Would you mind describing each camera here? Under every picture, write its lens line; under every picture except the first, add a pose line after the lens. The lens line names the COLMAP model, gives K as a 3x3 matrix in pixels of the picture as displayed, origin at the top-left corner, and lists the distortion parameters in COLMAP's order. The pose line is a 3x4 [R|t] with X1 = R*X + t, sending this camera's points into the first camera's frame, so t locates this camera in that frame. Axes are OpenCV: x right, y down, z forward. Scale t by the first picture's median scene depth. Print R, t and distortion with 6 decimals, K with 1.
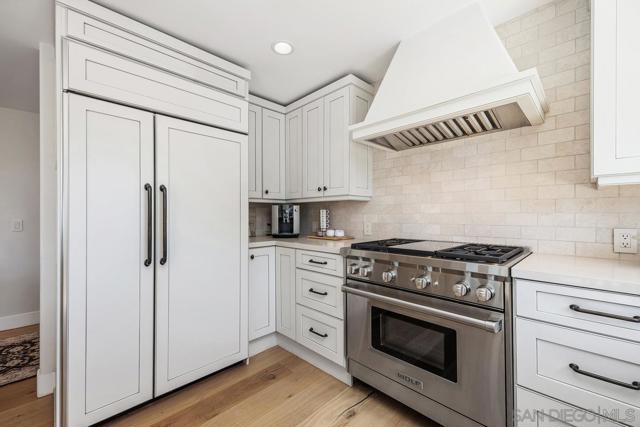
lens RADIAL K [[263.2, 0, 320.9], [0, 263.2, 215.2], [0, 0, 1]] dist [0.000675, -0.000009]
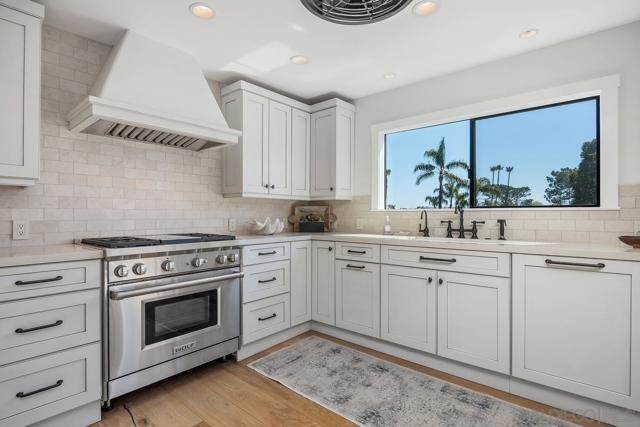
lens RADIAL K [[325.7, 0, 318.4], [0, 325.7, 214.2], [0, 0, 1]] dist [-0.017078, -0.000037]
pose [[-0.099109, 0.004509, 0.995066, -0.928718], [0.000364, 0.999990, -0.004495, 0.020095], [-0.995077, -0.000083, -0.099109, 0.424728]]
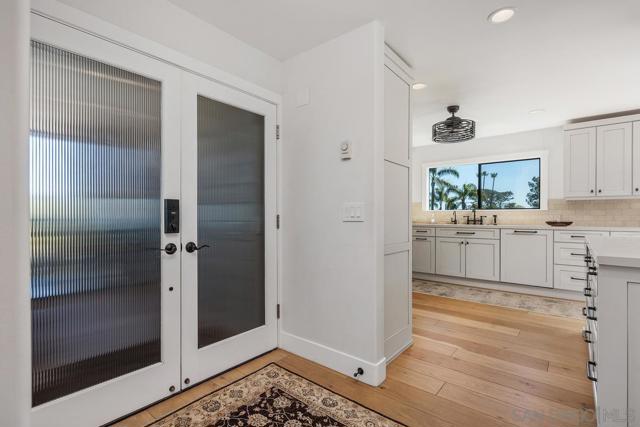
lens RADIAL K [[317.8, 0, 318.0], [0, 317.8, 213.8], [0, 0, 1]] dist [-0.001286, -0.000553]
pose [[-0.127162, 0.012141, 0.991808, -2.190080], [-0.002965, 0.999916, -0.012621, 0.066260], [-0.991878, -0.004546, -0.127115, 1.397931]]
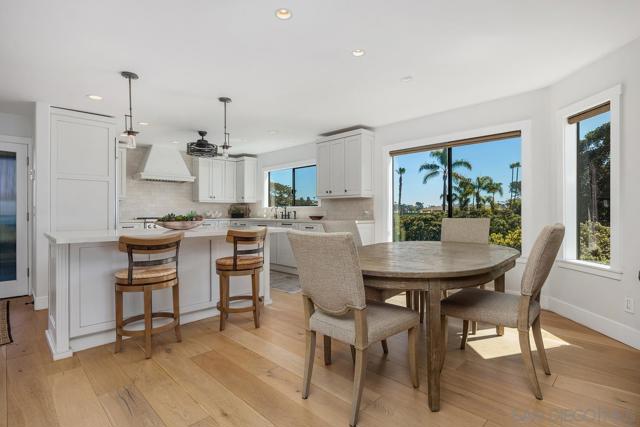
lens RADIAL K [[341.4, 0, 321.8], [0, 341.4, 207.3], [0, 0, 1]] dist [-0.003413, 0.000904]
pose [[-0.003307, 0.019398, 0.999806, -3.256200], [0.001322, 0.999811, -0.019393, 0.067907], [-0.999994, 0.001258, -0.003332, -0.757056]]
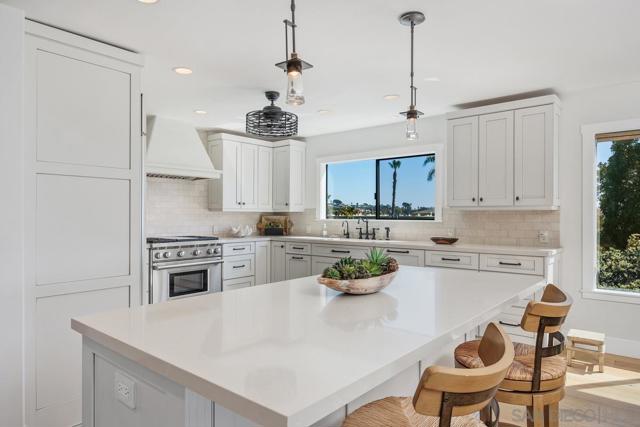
lens RADIAL K [[420.4, 0, 322.0], [0, 420.4, 214.8], [0, 0, 1]] dist [0.003053, -0.000101]
pose [[-0.108203, 0.002405, 0.994126, -2.384632], [-0.000733, 0.999997, -0.002499, -0.038533], [-0.994129, -0.000999, -0.108201, 0.254684]]
